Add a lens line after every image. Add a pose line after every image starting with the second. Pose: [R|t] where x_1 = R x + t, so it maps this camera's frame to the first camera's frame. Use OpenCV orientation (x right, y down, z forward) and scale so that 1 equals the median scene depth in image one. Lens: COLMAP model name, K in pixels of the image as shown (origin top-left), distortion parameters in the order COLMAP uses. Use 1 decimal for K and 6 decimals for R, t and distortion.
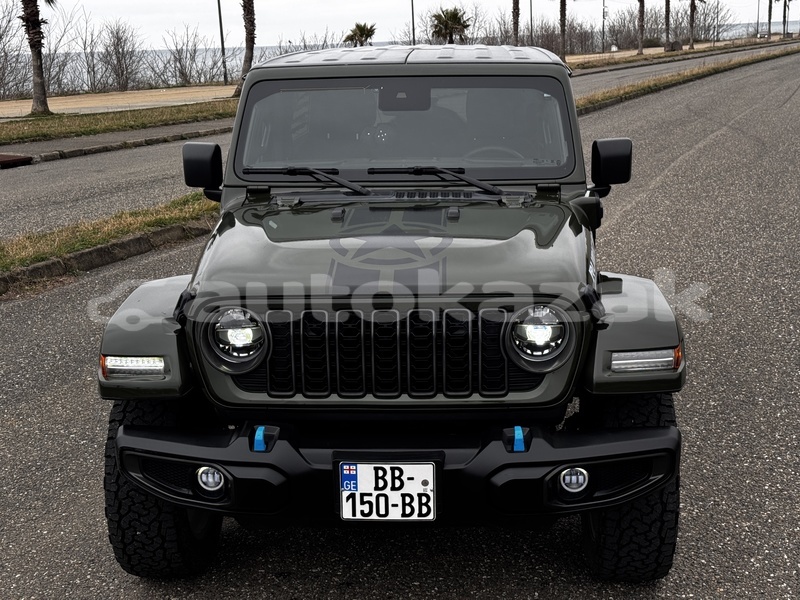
lens RADIAL K [[1103.6, 0, 410.0], [0, 1103.6, 301.9], [0, 0, 1]] dist [0.147477, -0.124043]
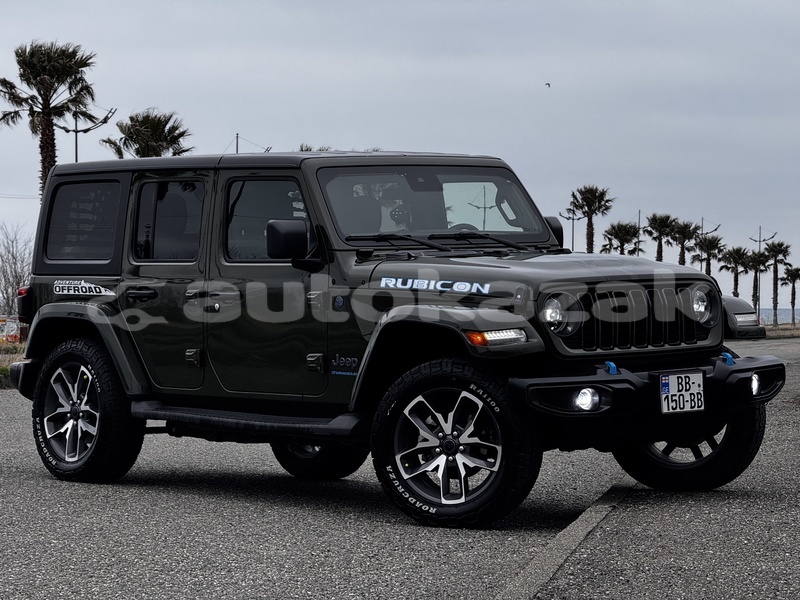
lens RADIAL K [[2810.5, 0, 400.0], [0, 2810.5, 300.0], [0, 0, 1]] dist [0.219267, -0.568770]
pose [[0.729380, -0.016638, 0.683906, -3.055836], [0.171959, 0.972066, -0.159744, 0.613260], [-0.662144, 0.234119, 0.711867, -1.626825]]
